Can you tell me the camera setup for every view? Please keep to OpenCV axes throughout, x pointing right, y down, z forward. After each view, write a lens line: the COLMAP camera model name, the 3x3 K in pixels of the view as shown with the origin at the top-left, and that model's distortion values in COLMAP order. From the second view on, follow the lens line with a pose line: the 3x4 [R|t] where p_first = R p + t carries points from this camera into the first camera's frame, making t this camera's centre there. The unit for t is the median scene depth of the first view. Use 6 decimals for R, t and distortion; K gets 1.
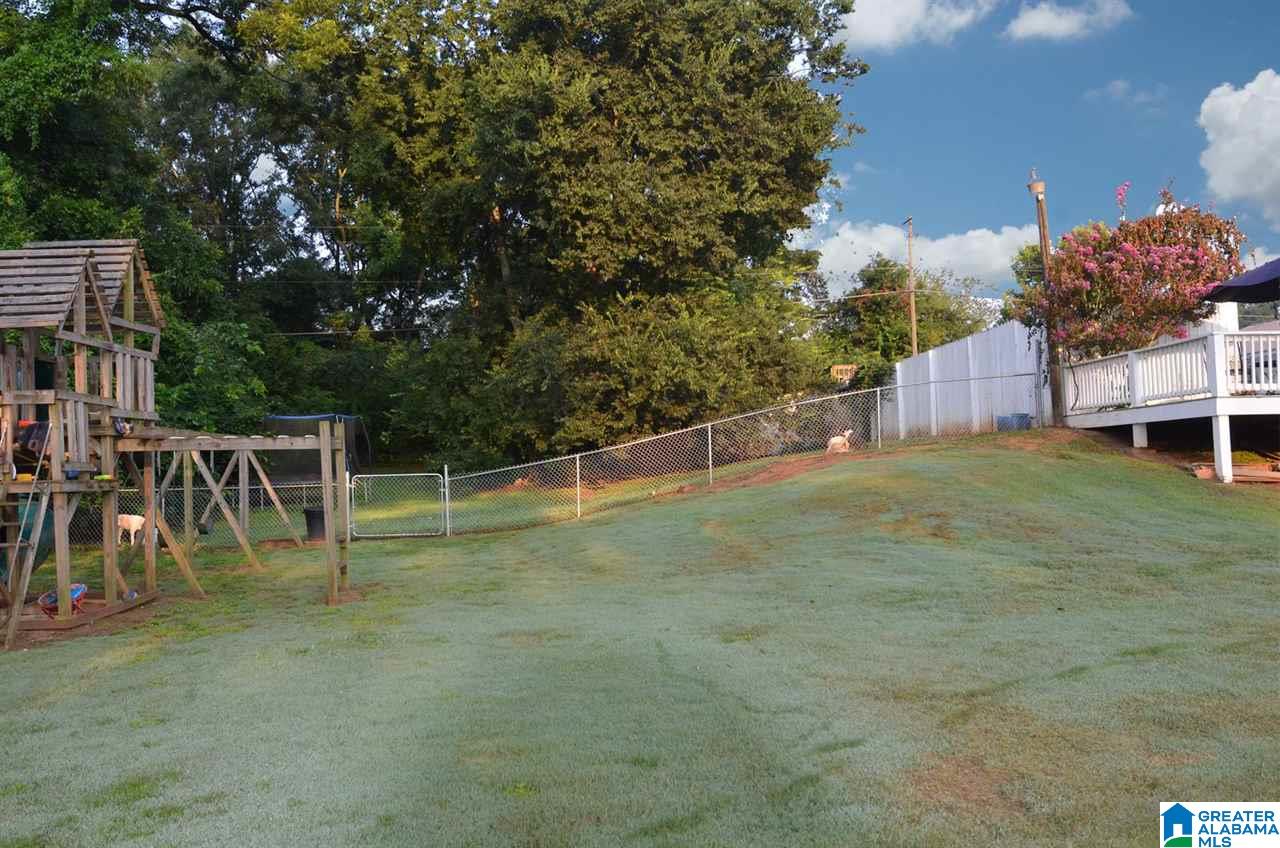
lens RADIAL K [[946.8, 0, 640.0], [0, 946.8, 424.0], [0, 0, 1]] dist [0.005616, -0.045103]
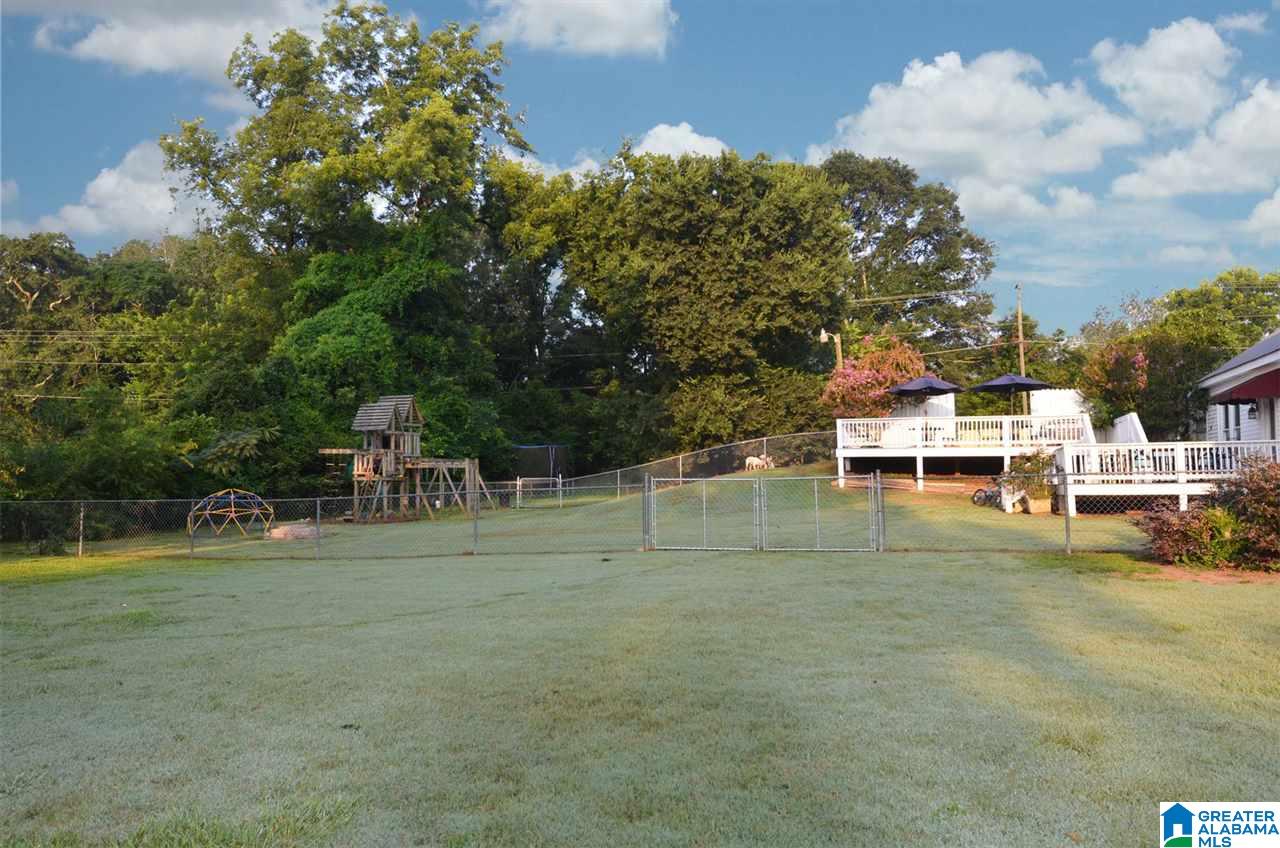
lens RADIAL K [[846.2, 0, 640.0], [0, 846.2, 424.0], [0, 0, 1]] dist [-0.000227, -0.001109]
pose [[0.944055, -0.002224, -0.329781, 0.632687], [-0.003258, 0.999866, -0.016070, -0.042377], [0.329772, 0.016246, 0.943921, -0.789623]]
